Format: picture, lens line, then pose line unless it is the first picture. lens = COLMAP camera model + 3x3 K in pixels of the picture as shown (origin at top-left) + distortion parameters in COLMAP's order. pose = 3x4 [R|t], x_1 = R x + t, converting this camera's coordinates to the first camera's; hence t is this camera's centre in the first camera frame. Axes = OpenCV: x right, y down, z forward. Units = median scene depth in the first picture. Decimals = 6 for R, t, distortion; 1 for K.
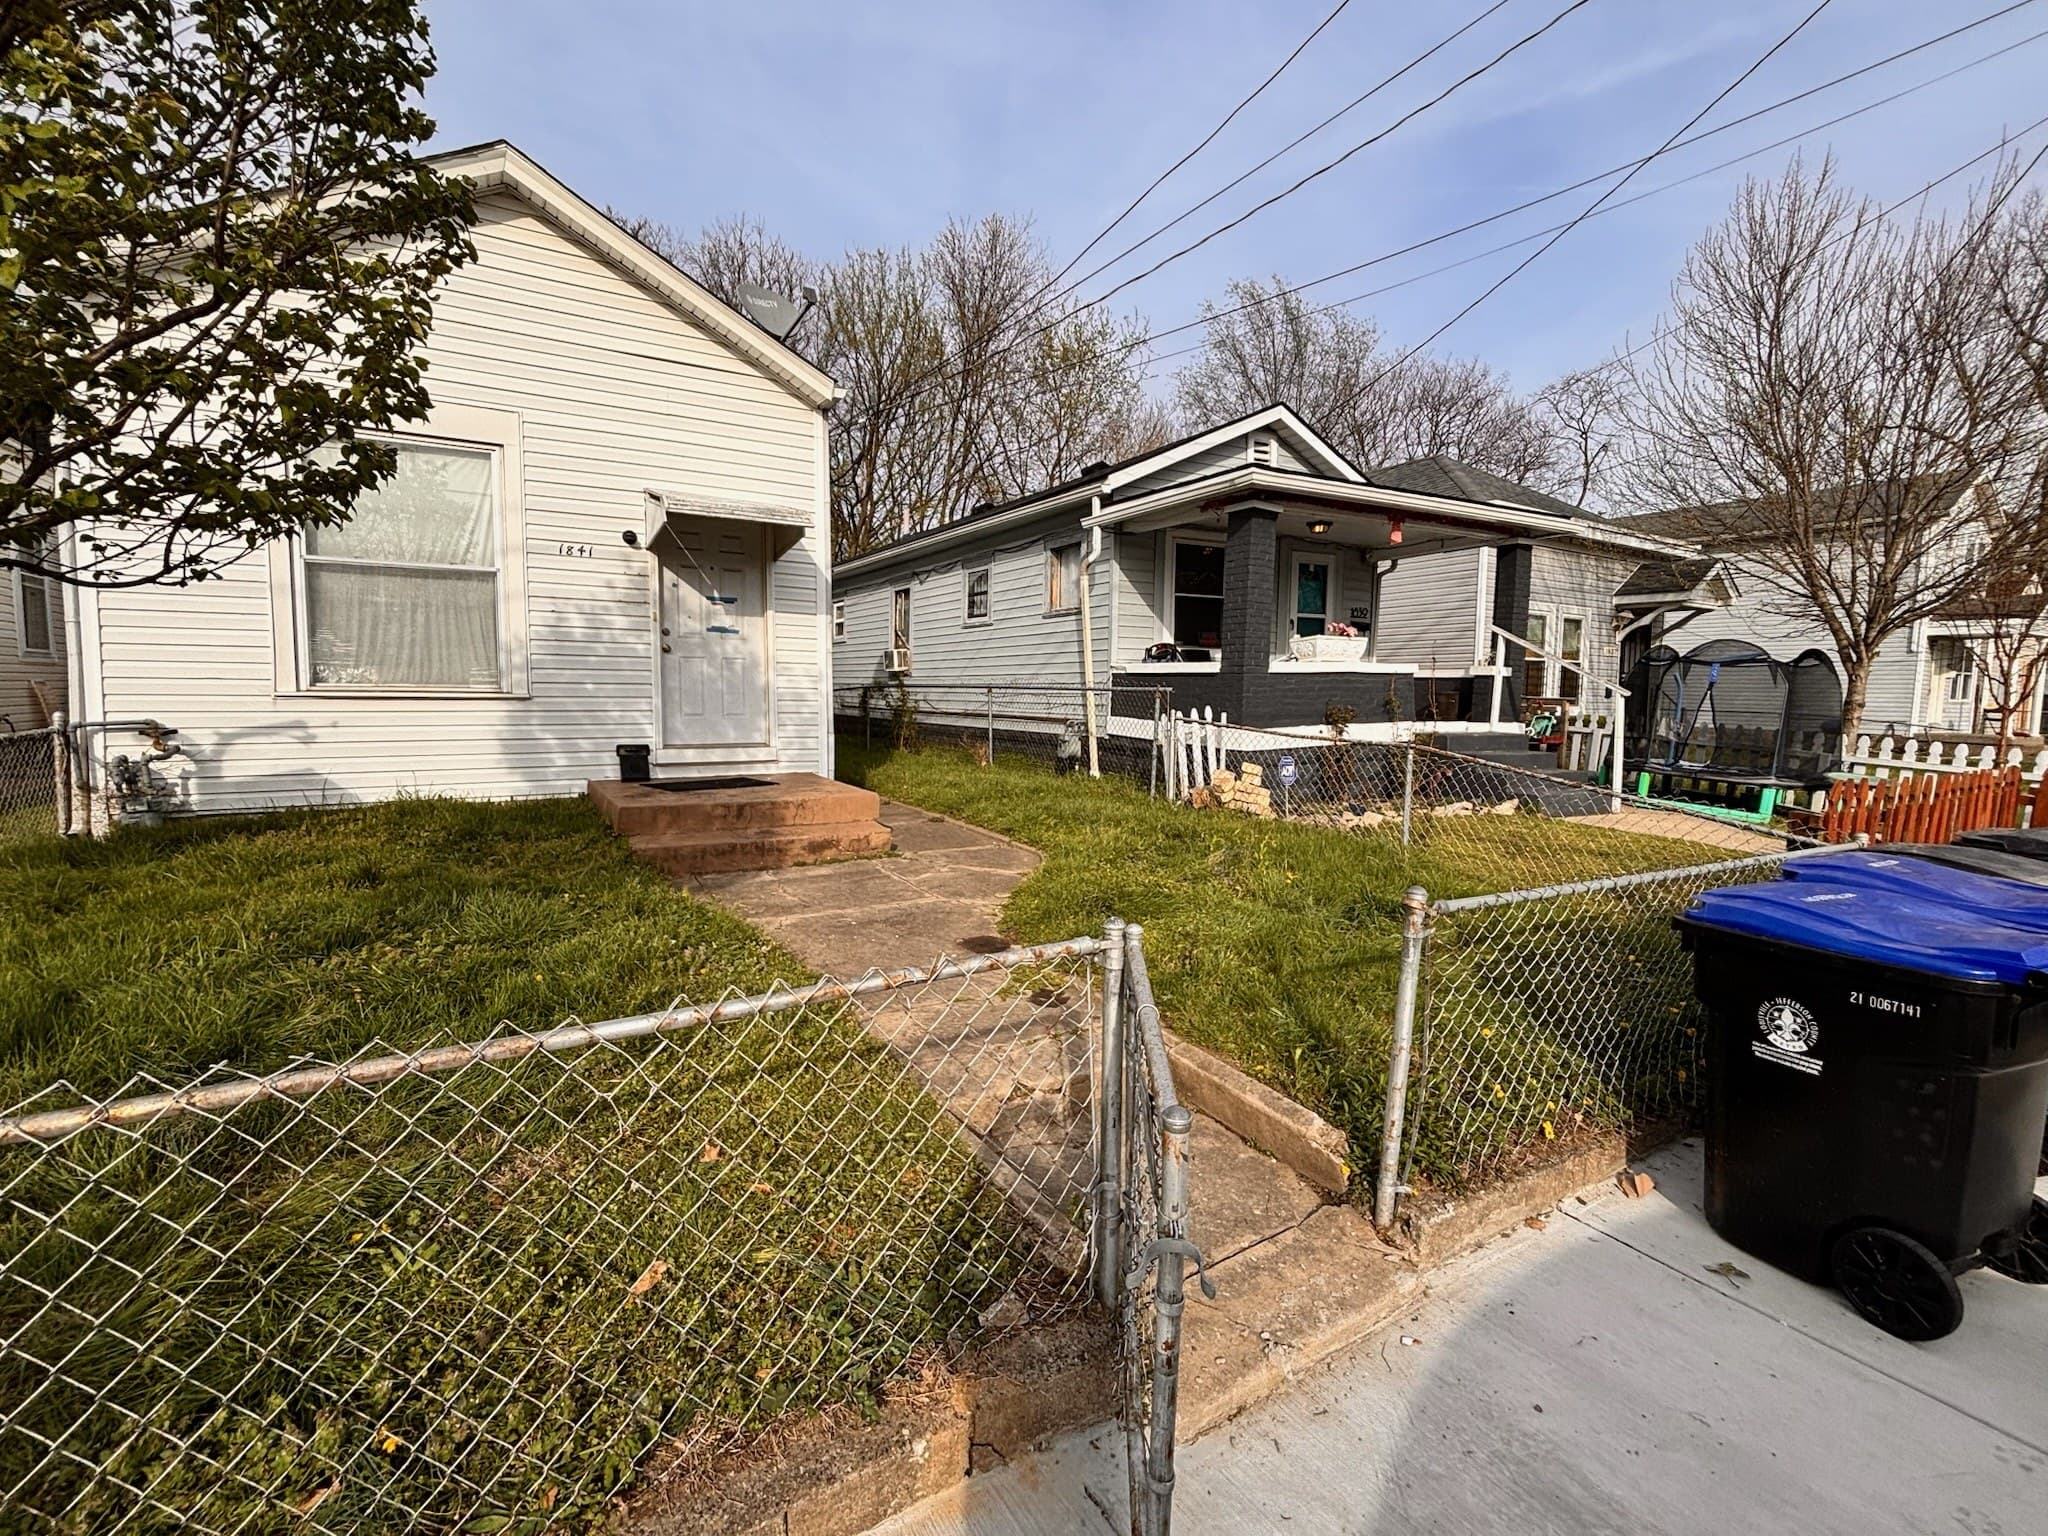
lens RADIAL K [[917.6, 0, 1024.0], [0, 917.6, 768.0], [0, 0, 1]] dist [-0.000867, 0.000389]
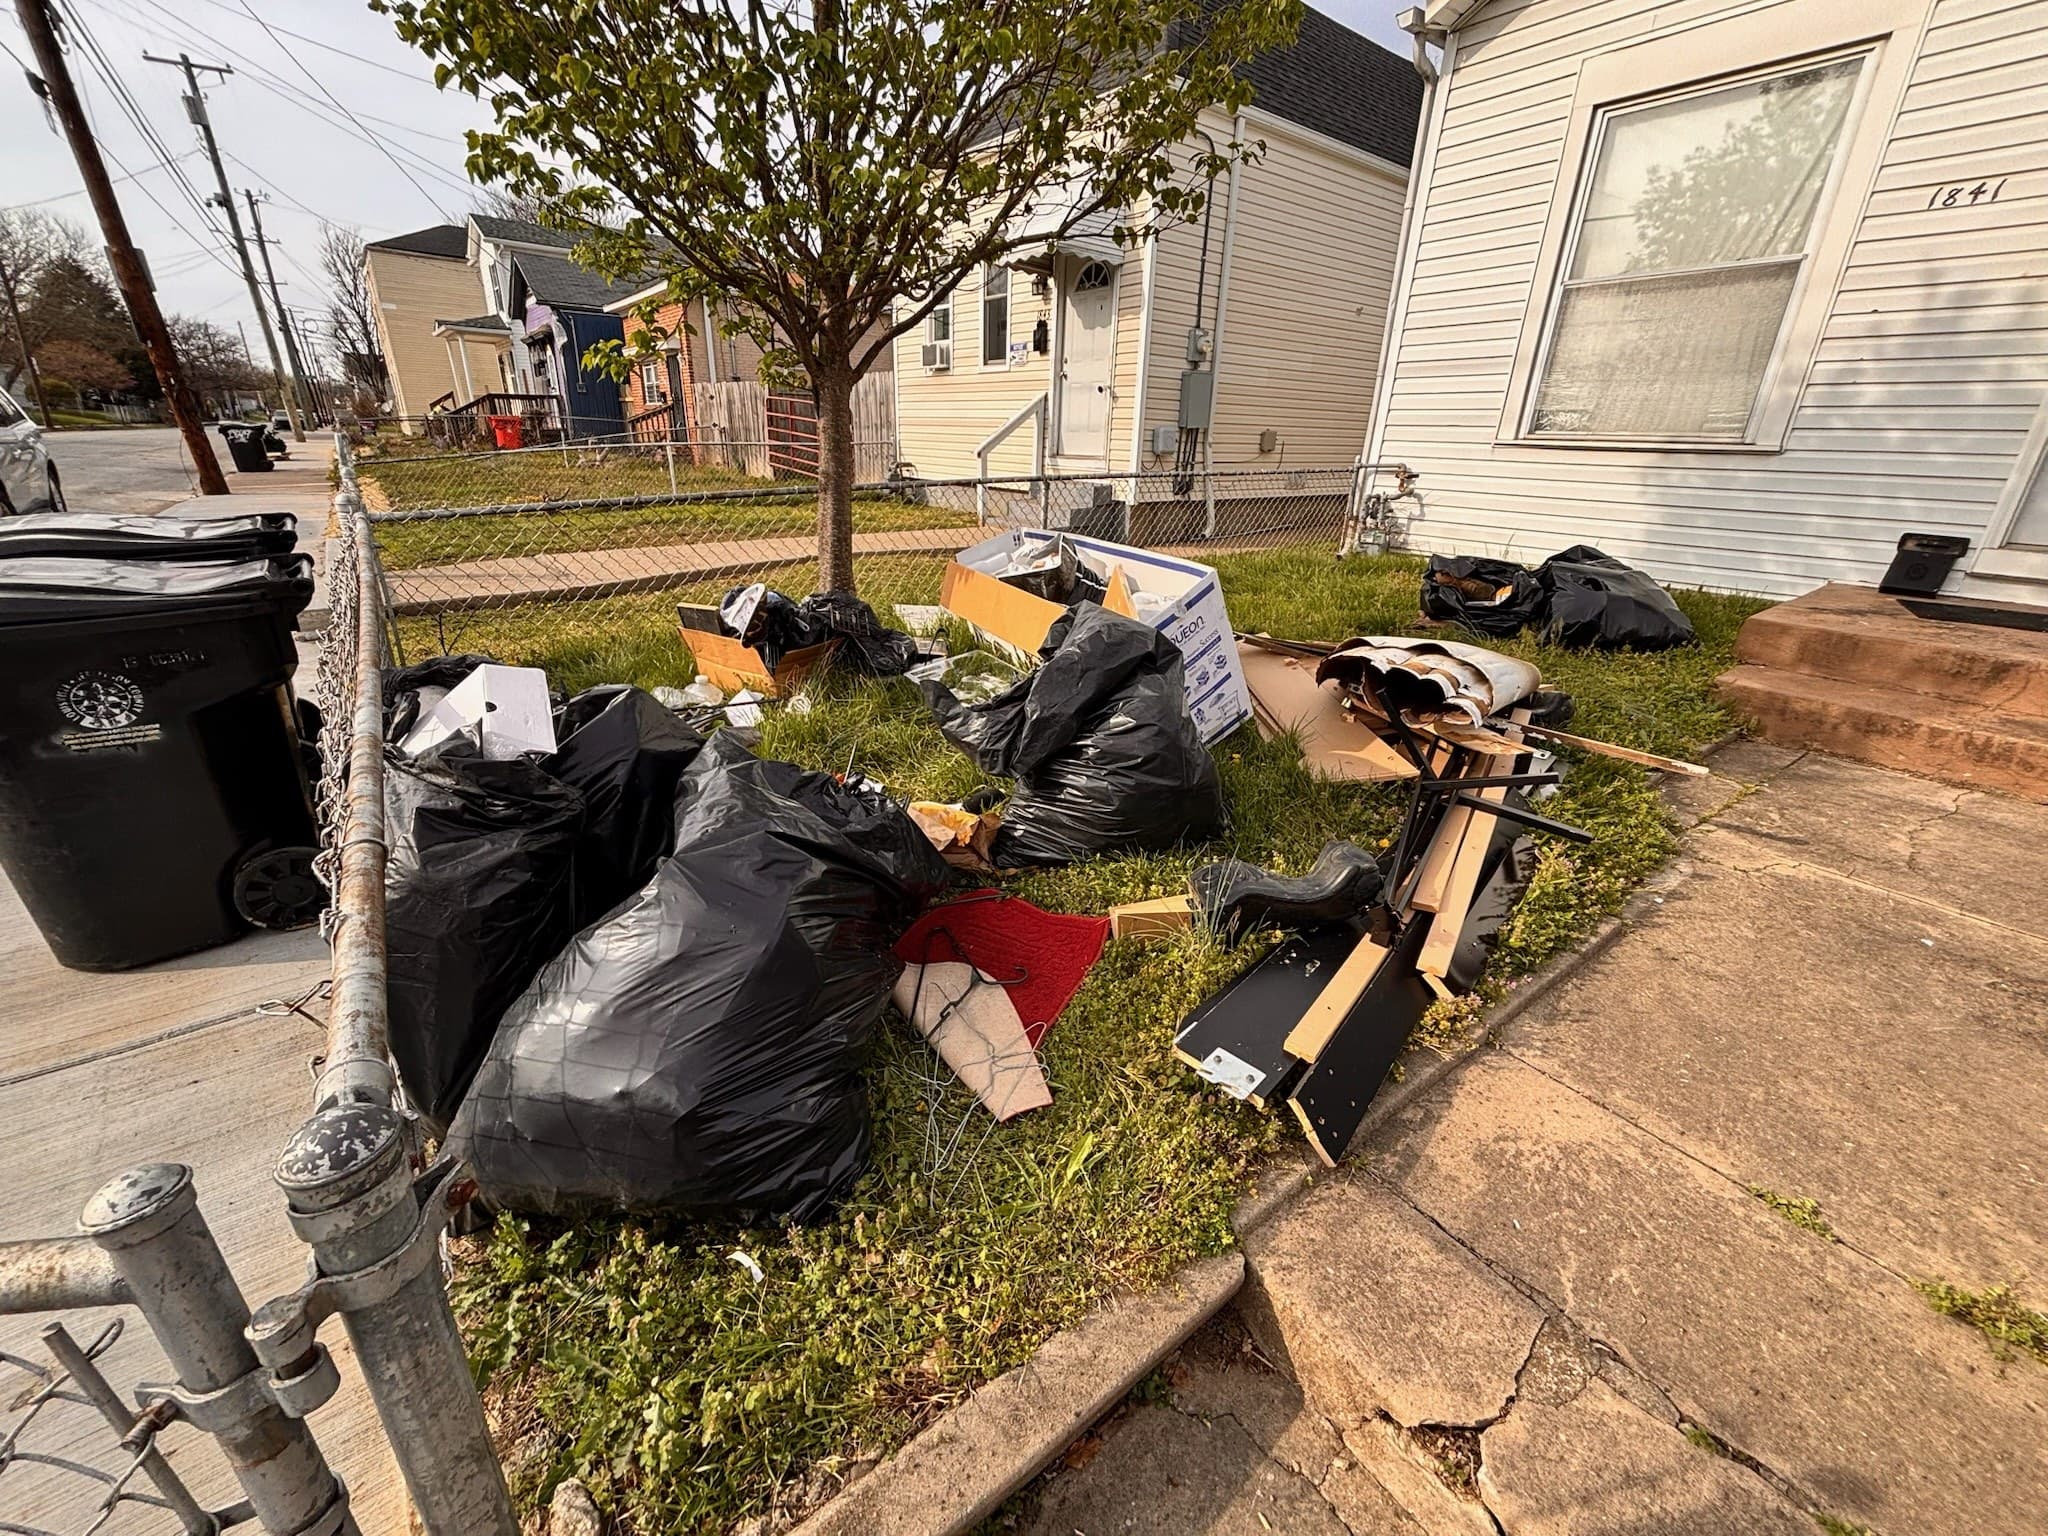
lens RADIAL K [[812.0, 0, 1024.0], [0, 812.0, 768.0], [0, 0, 1]] dist [0.000692, 0.000120]
pose [[0.112455, 0.370044, -0.922183, 0.060651], [-0.109484, 0.927033, 0.358640, -0.007246], [0.987607, 0.060634, 0.144763, 0.249122]]
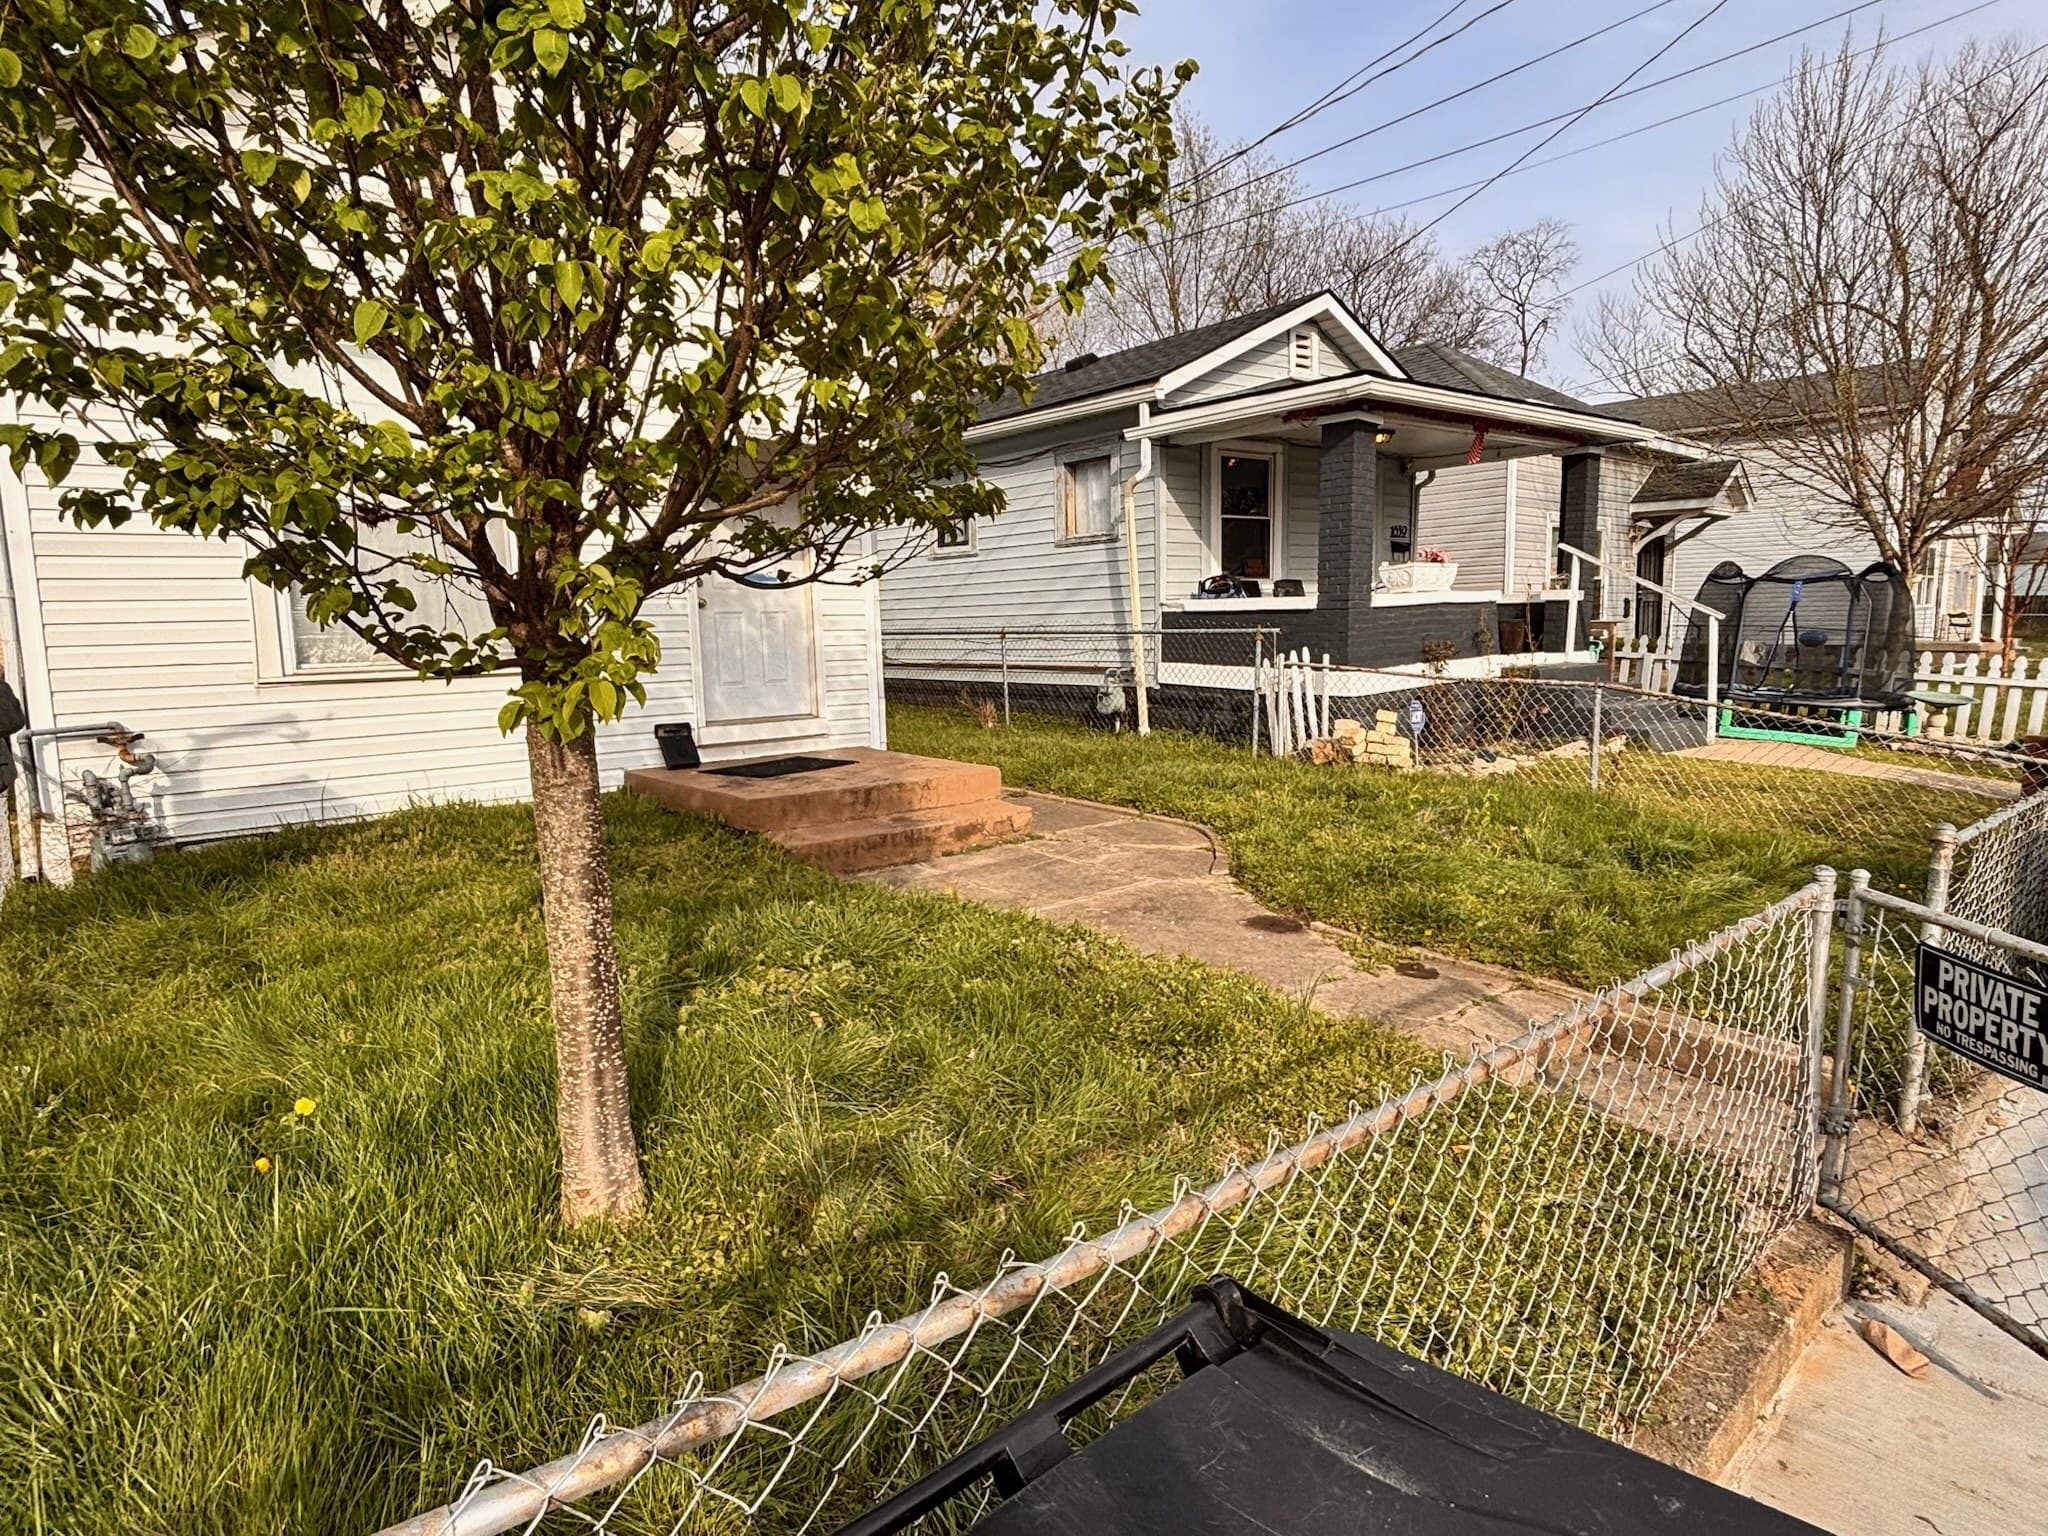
lens RADIAL K [[1155.1, 0, 1024.0], [0, 1155.1, 768.0], [0, 0, 1]] dist [0.000302, -0.001027]
pose [[0.985576, -0.054616, 0.160176, -0.228270], [0.047991, 0.997836, 0.044948, -0.013701], [-0.162285, -0.036613, 0.986064, -0.047783]]
